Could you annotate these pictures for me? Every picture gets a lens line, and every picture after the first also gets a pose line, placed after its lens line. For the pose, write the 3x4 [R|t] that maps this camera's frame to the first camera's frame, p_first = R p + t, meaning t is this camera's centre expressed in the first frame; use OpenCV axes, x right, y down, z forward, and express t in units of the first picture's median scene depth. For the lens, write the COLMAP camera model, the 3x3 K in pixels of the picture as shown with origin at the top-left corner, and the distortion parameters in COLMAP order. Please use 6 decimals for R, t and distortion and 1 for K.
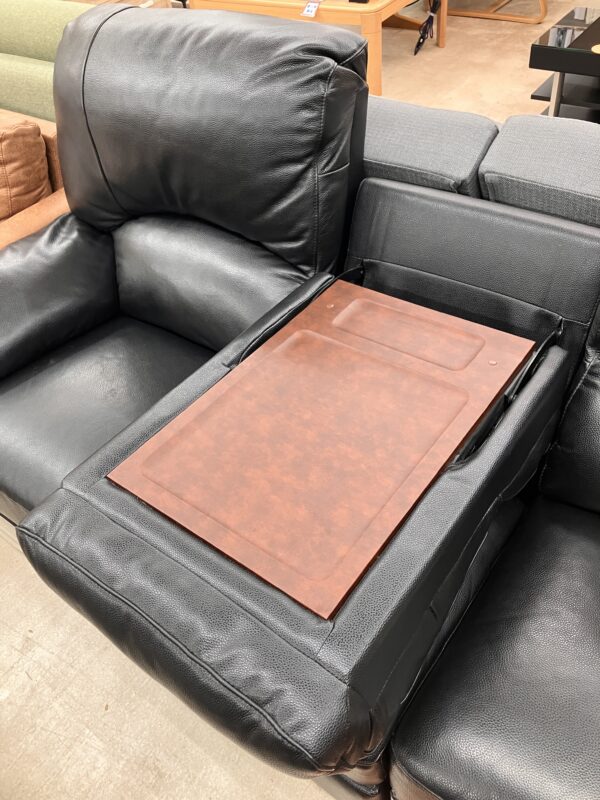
lens RADIAL K [[655.3, 0, 304.9], [0, 655.3, 398.4], [0, 0, 1]] dist [0.030895, -0.026493]
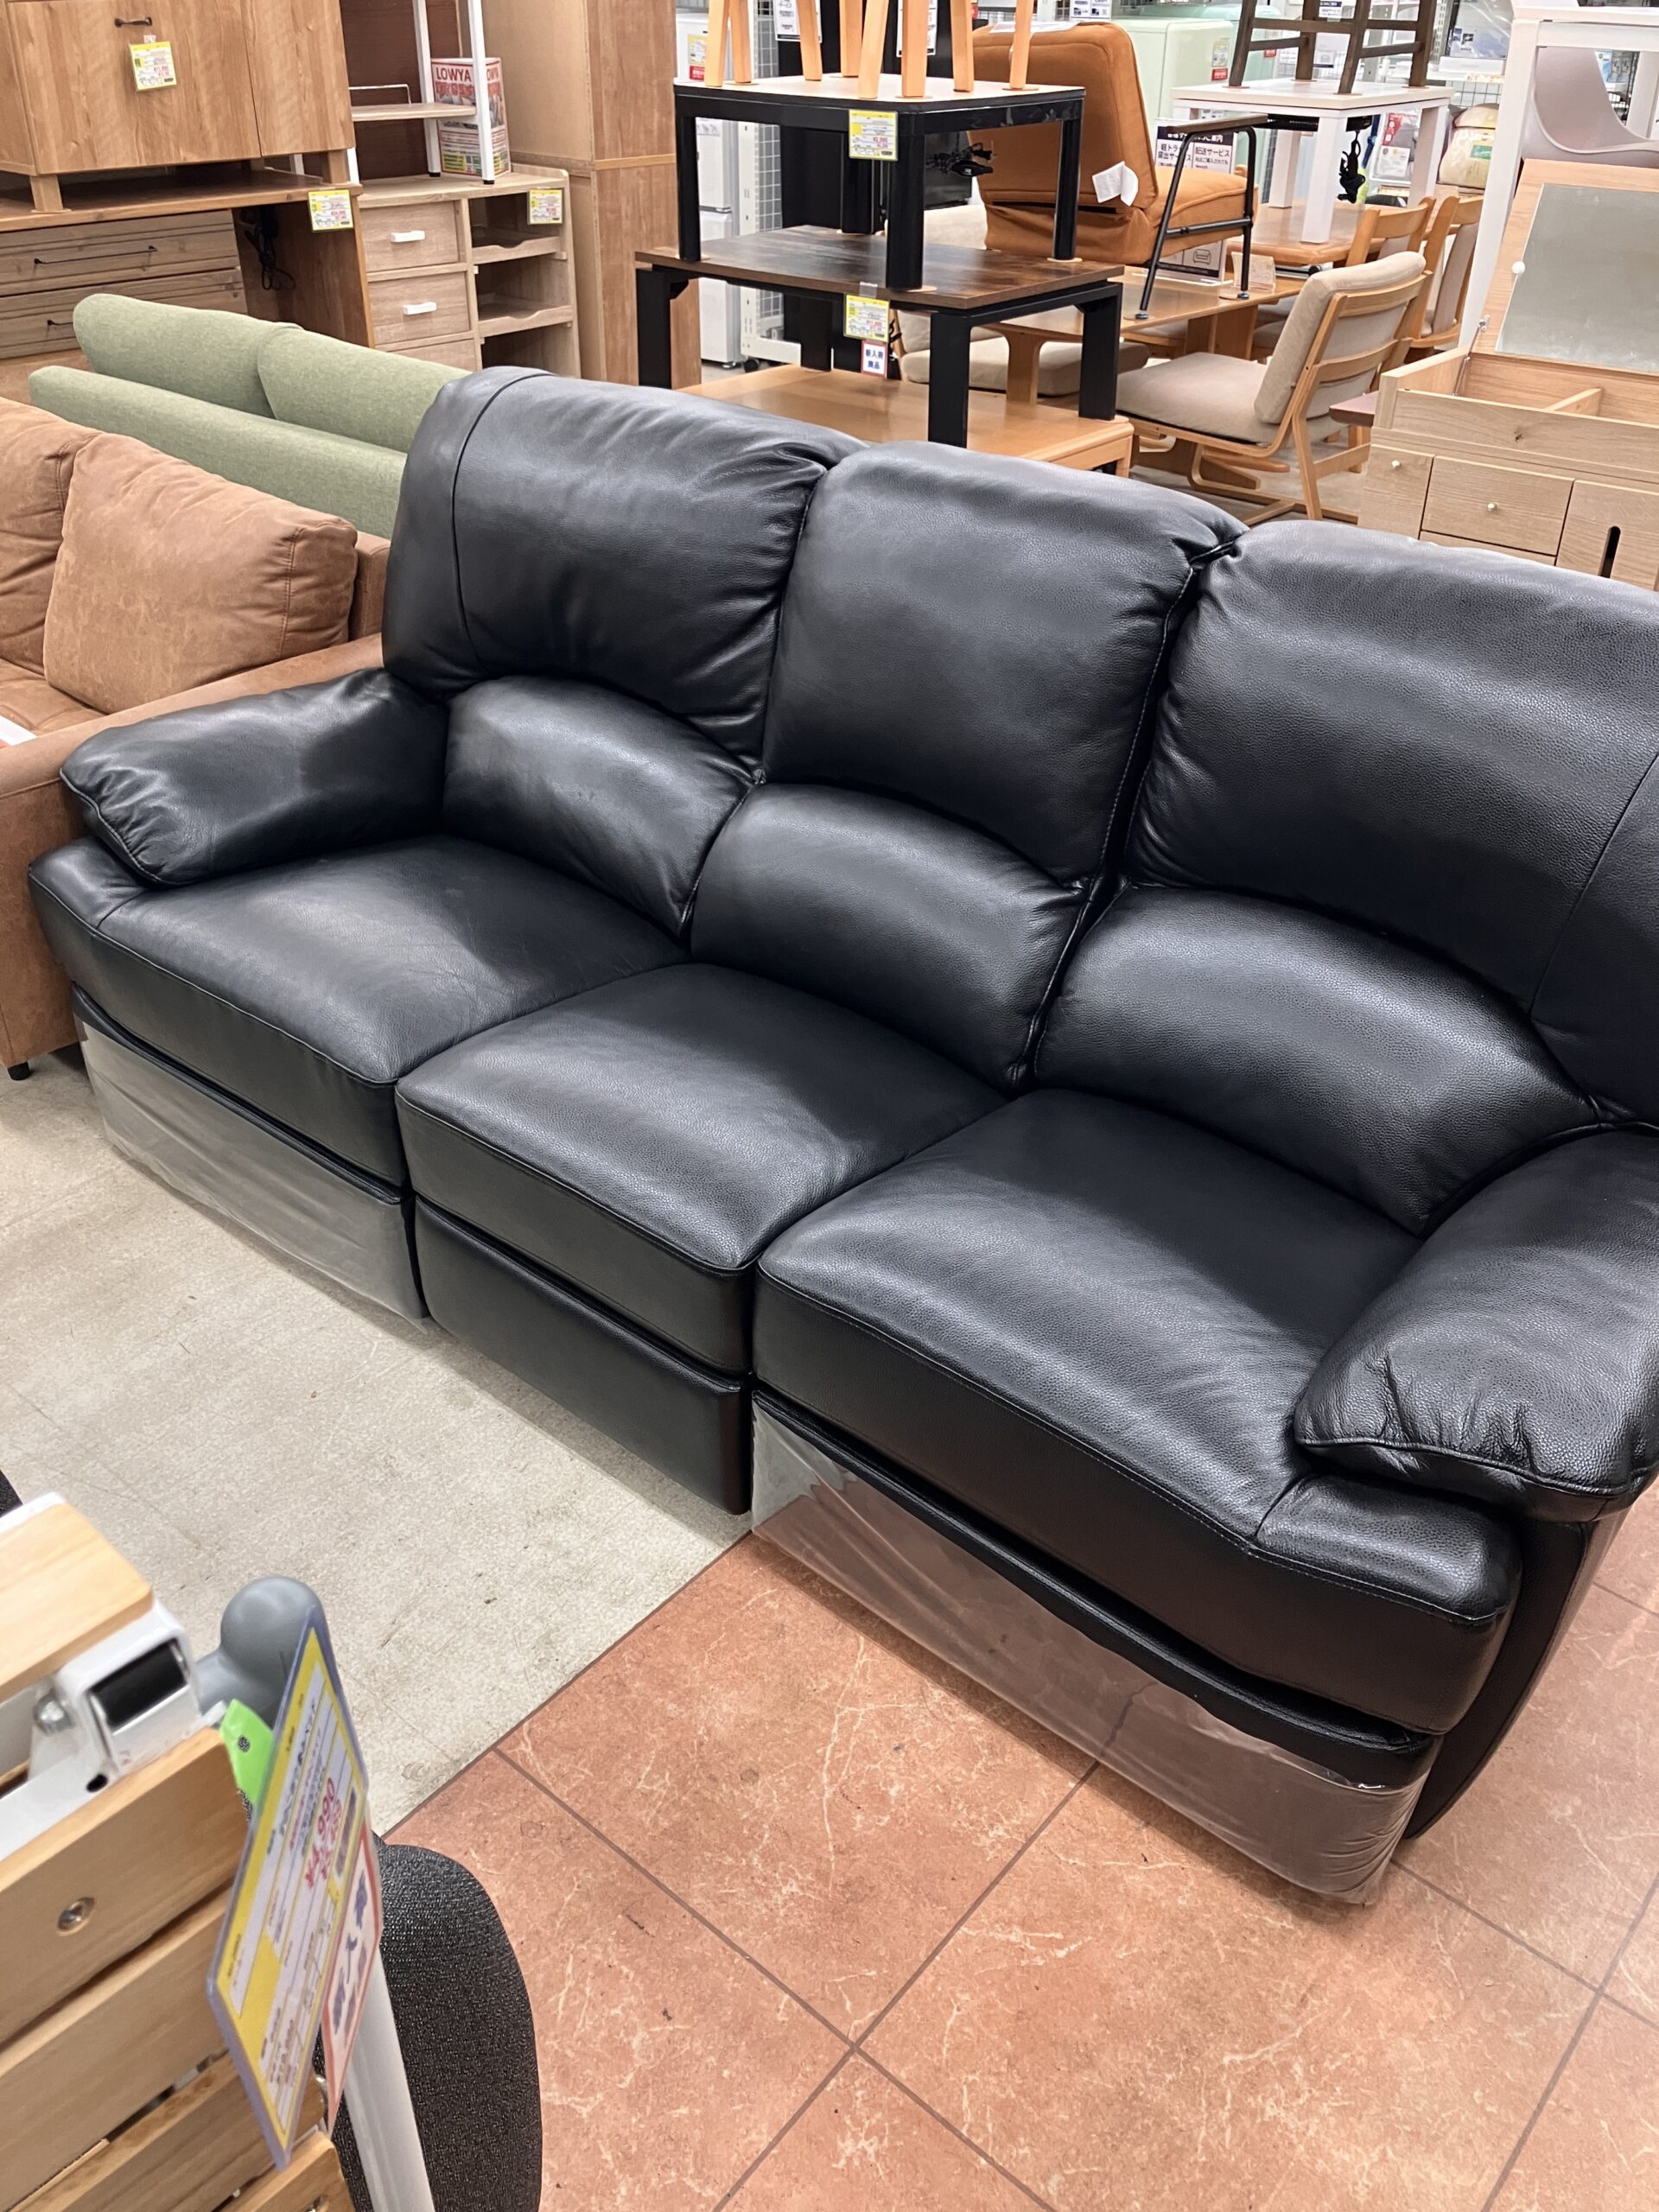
lens RADIAL K [[1811.8, 0, 822.2], [0, 1811.8, 1104.4], [0, 0, 1]] dist [0.030895, -0.026493]
pose [[0.990132, 0.139791, 0.009868, 0.100727], [-0.134162, 0.965897, -0.221456, 0.513186], [-0.040489, 0.217947, 0.975120, -0.672883]]
